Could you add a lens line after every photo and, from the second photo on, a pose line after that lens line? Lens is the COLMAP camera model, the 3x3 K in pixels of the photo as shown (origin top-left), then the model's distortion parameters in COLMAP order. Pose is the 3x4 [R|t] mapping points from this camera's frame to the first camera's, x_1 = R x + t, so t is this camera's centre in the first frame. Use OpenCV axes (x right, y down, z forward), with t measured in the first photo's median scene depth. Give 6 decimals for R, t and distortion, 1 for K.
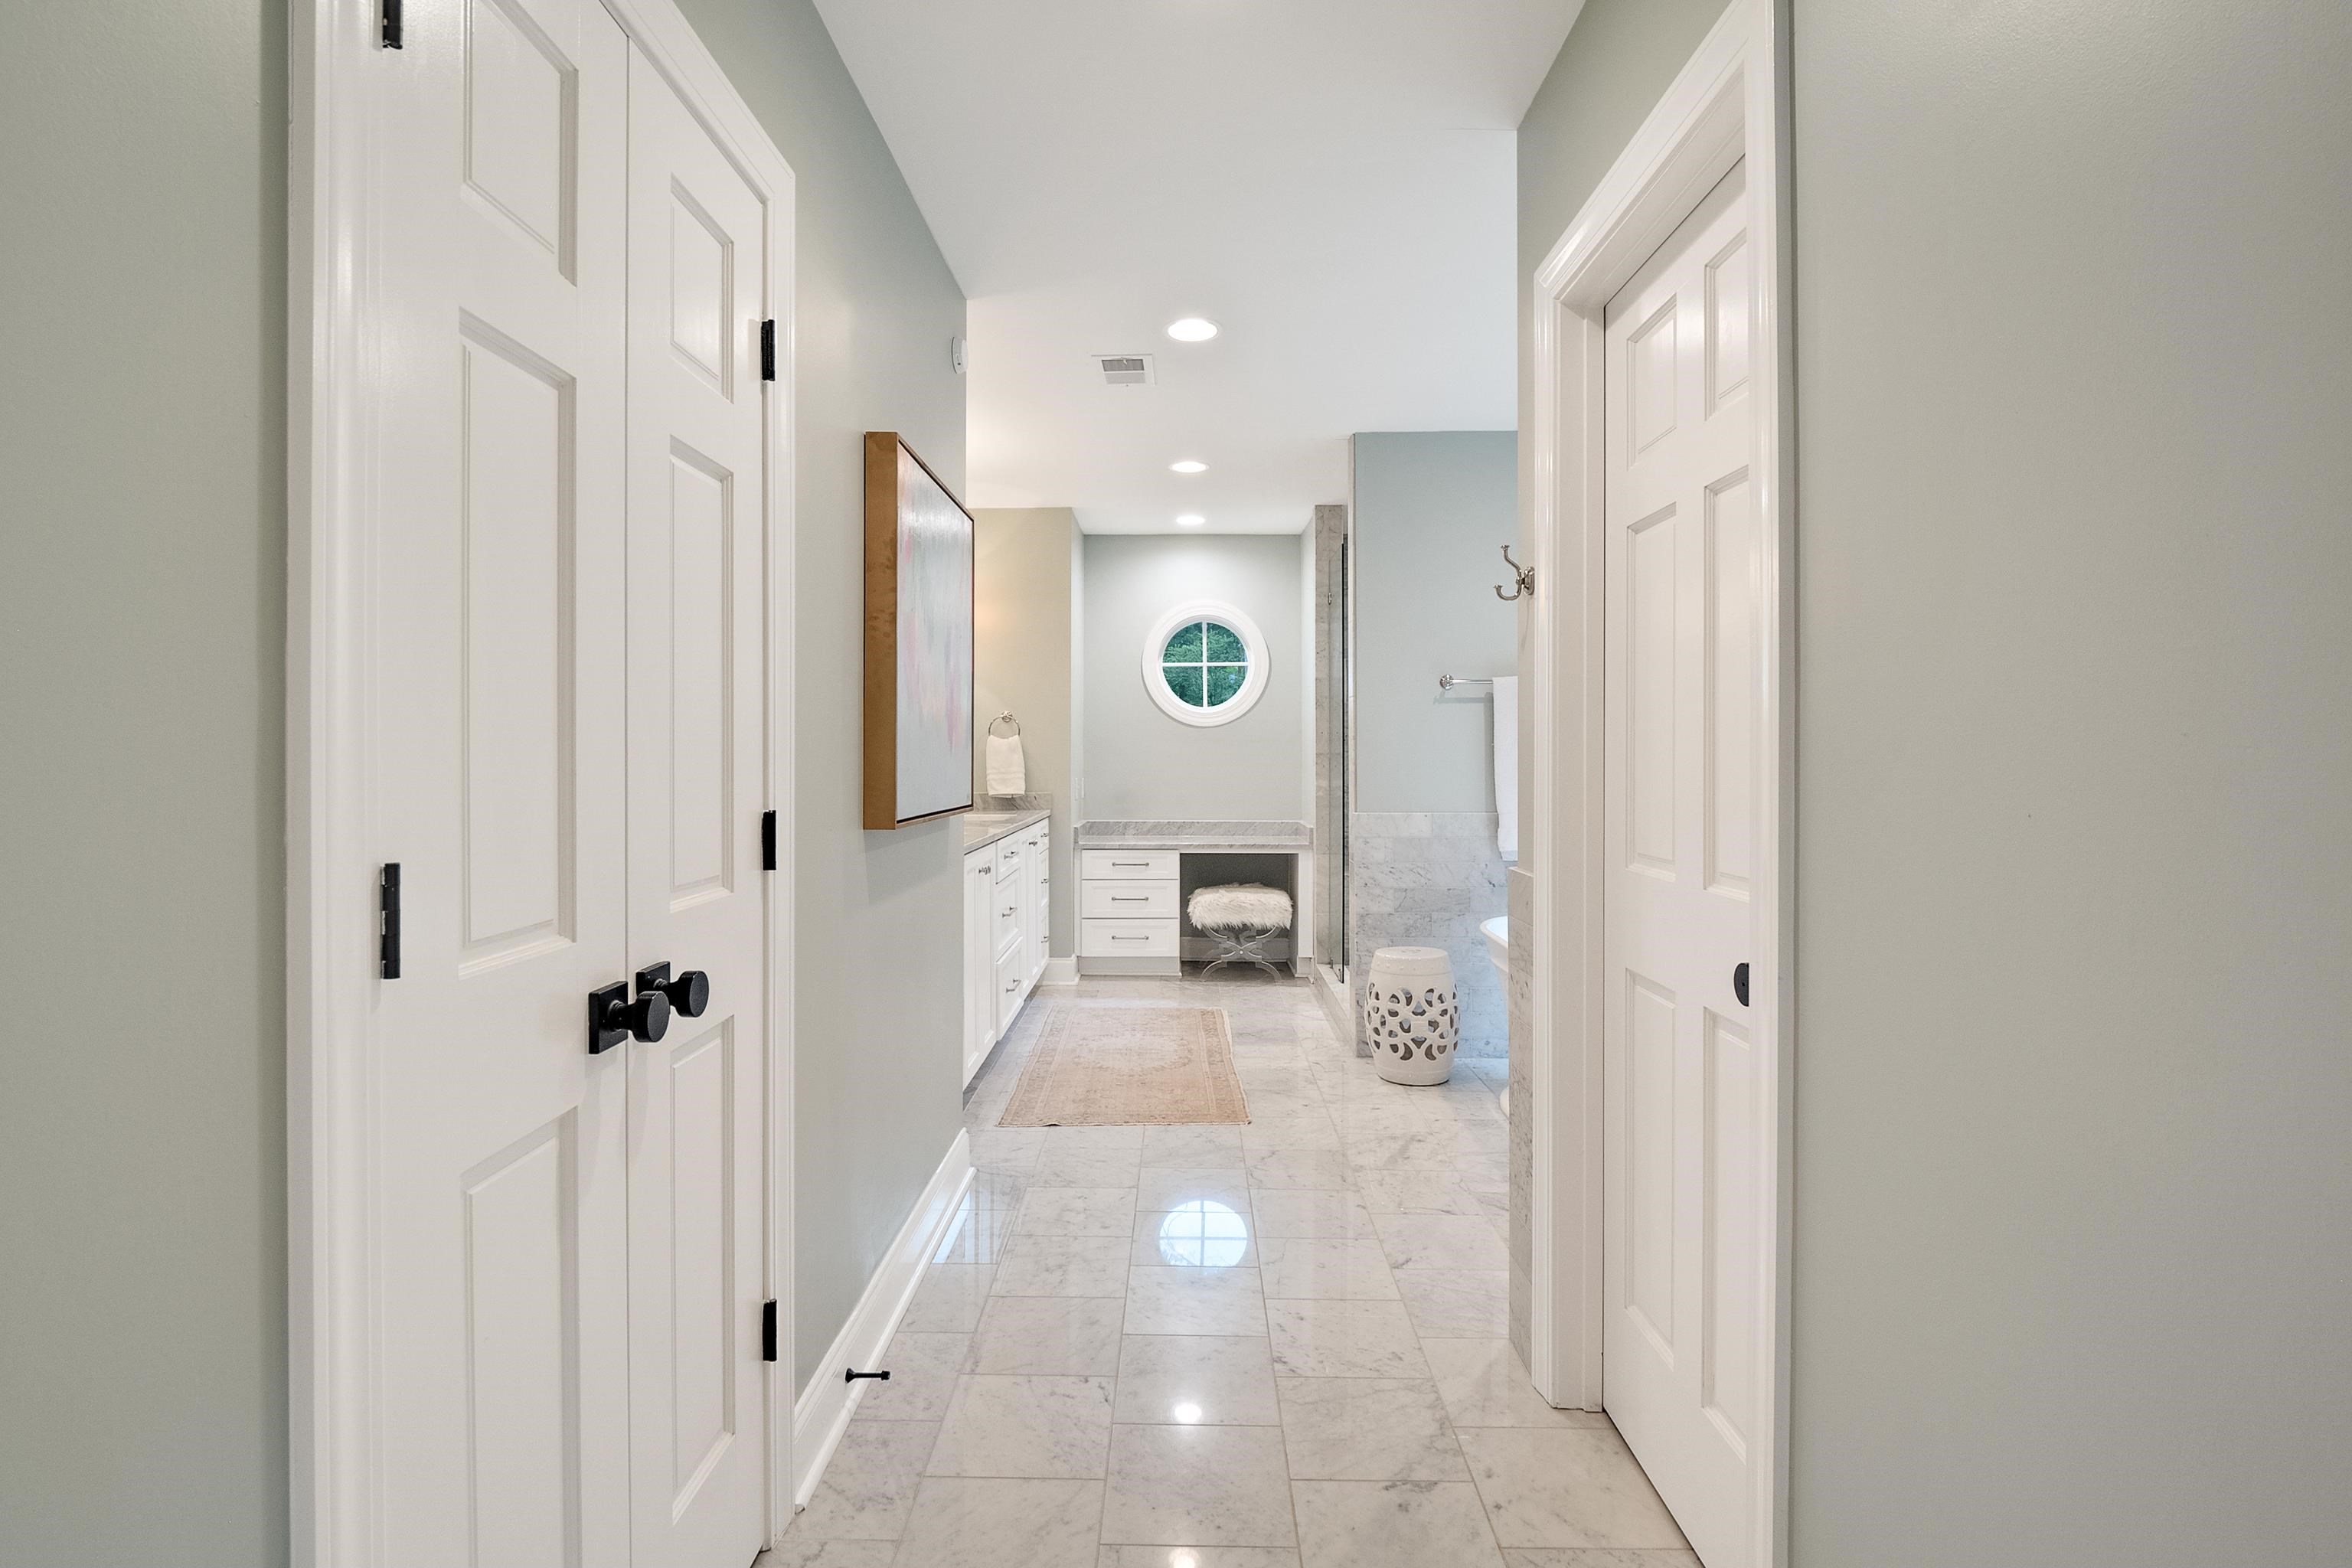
lens RADIAL K [[1134.8, 0, 1175.8], [0, 1134.8, 749.3], [0, 0, 1]] dist [0.001674, -0.007194]
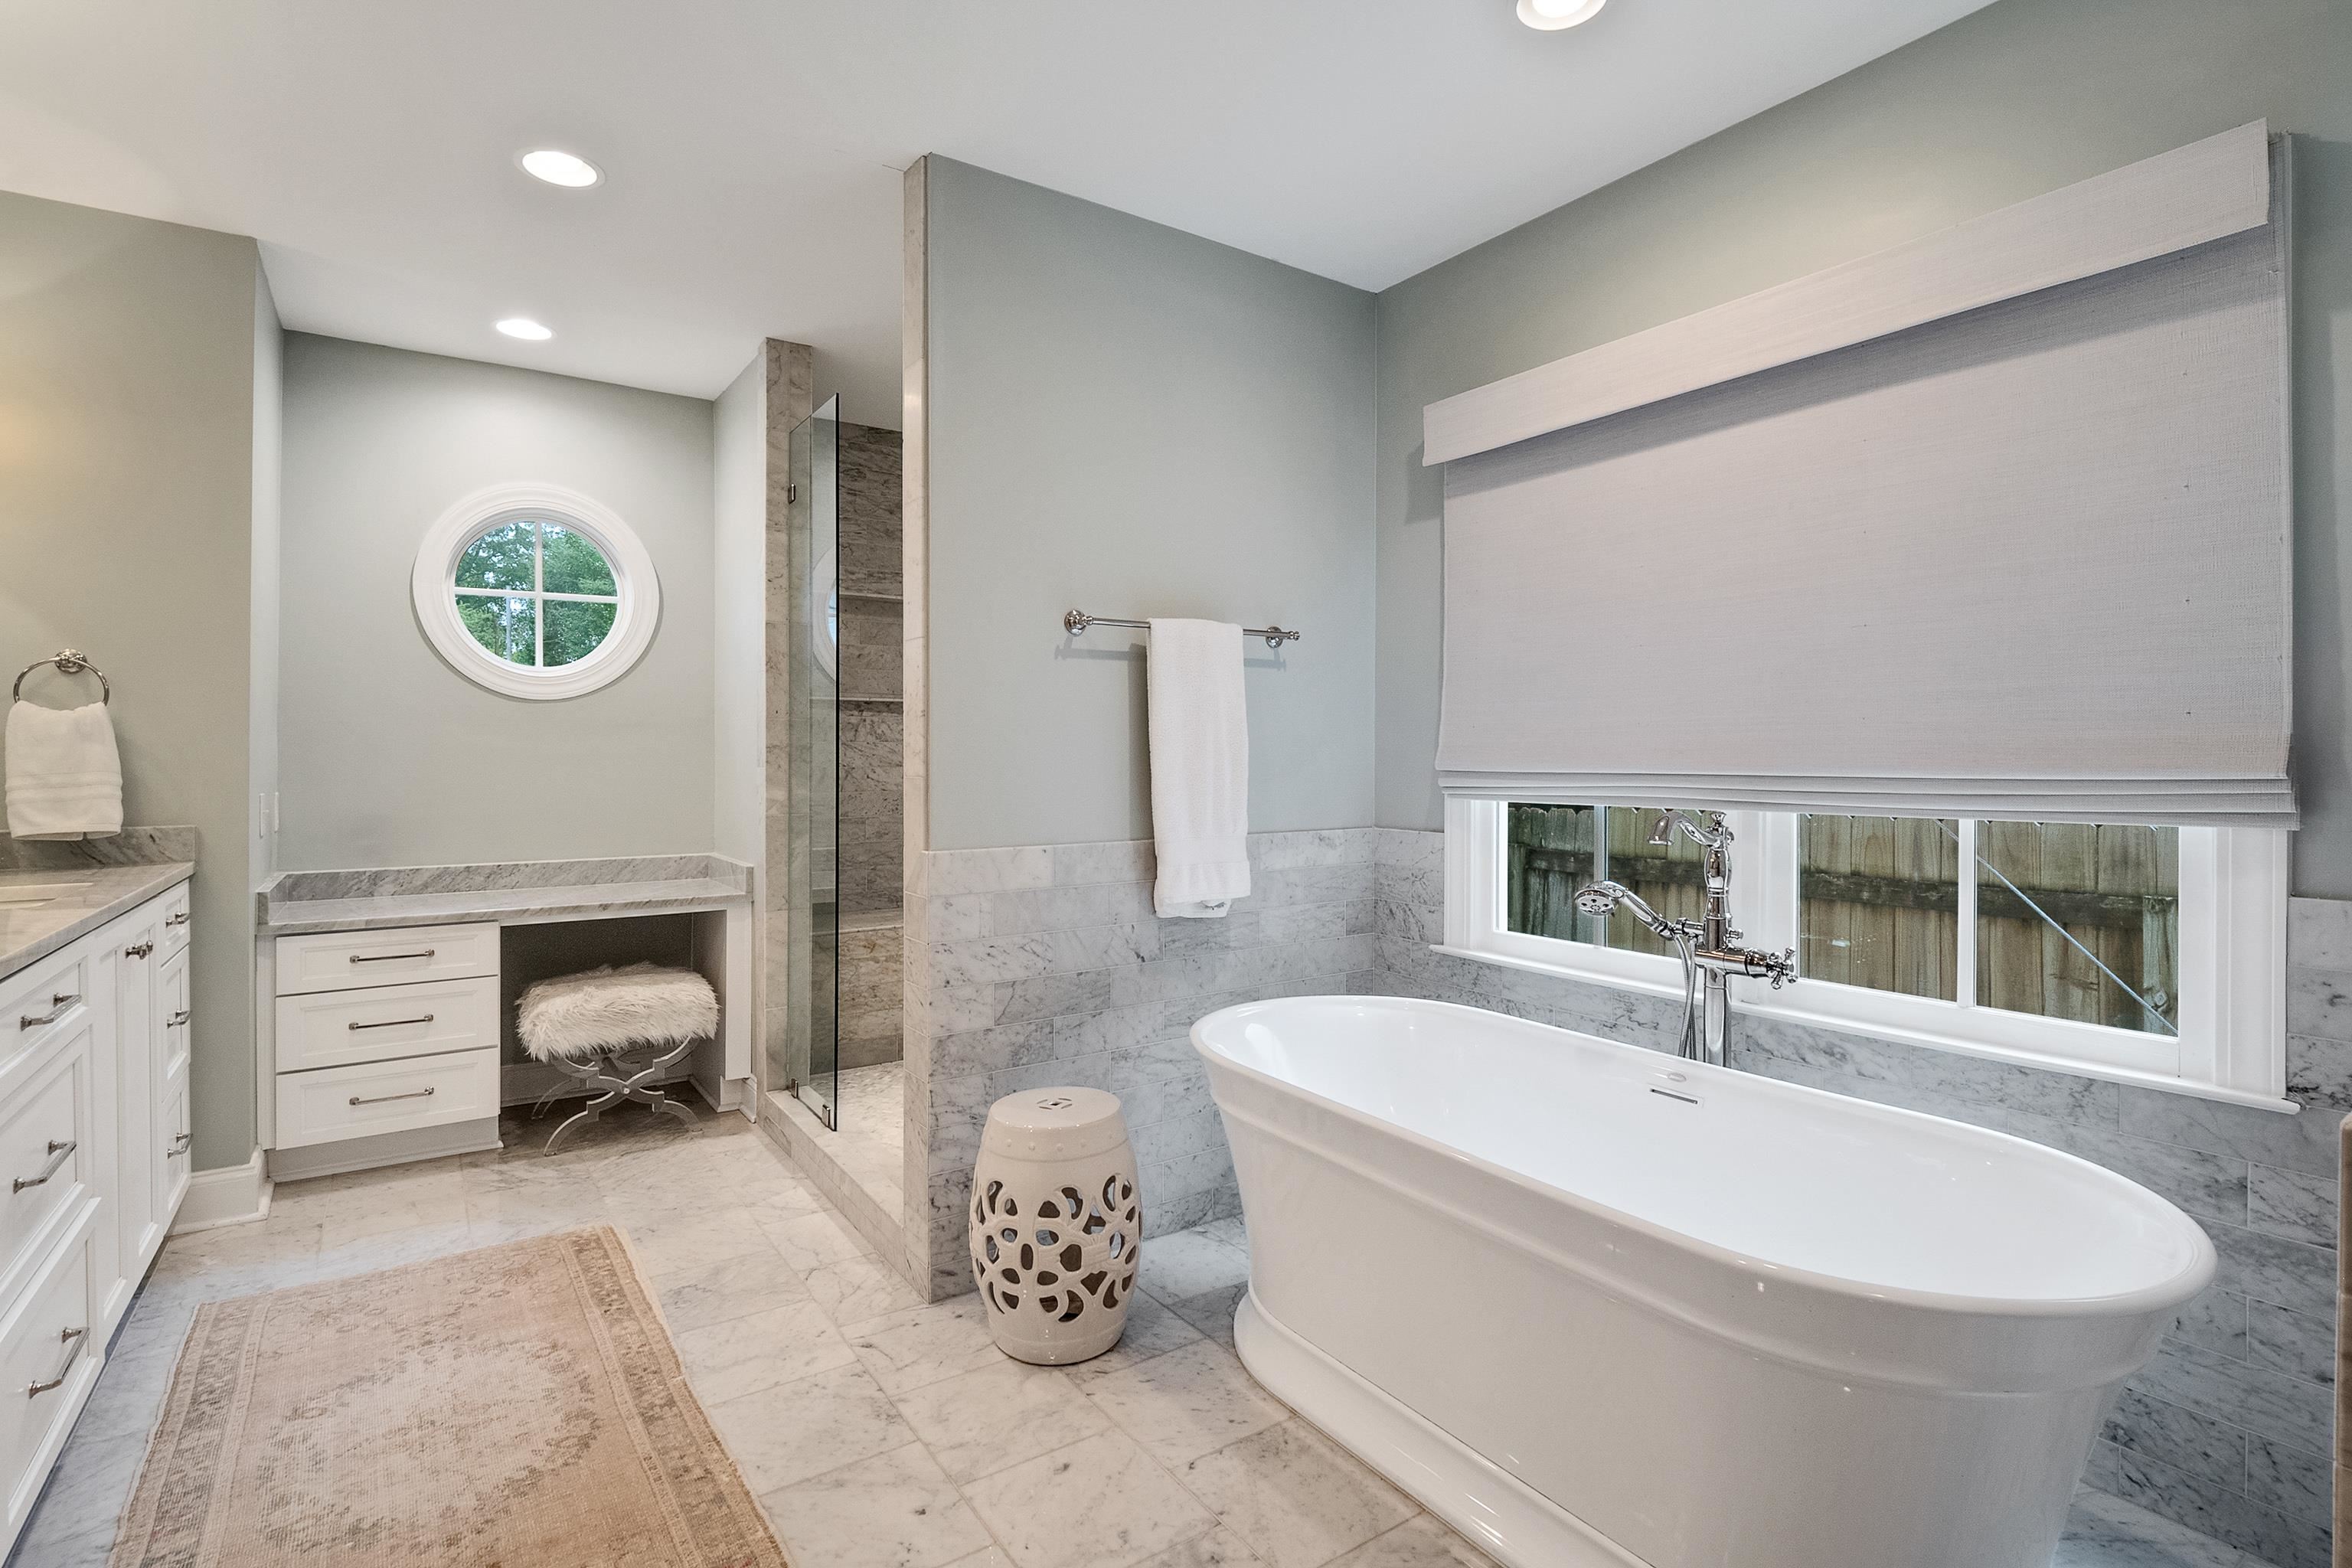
lens RADIAL K [[1134.8, 0, 1175.8], [0, 1134.8, 749.3], [0, 0, 1]] dist [0.001674, -0.007194]
pose [[0.825327, 0.002998, 0.564647, -0.039293], [-0.002568, 0.999995, -0.001556, 0.005949], [-0.564649, -0.000166, 0.825331, 0.379979]]
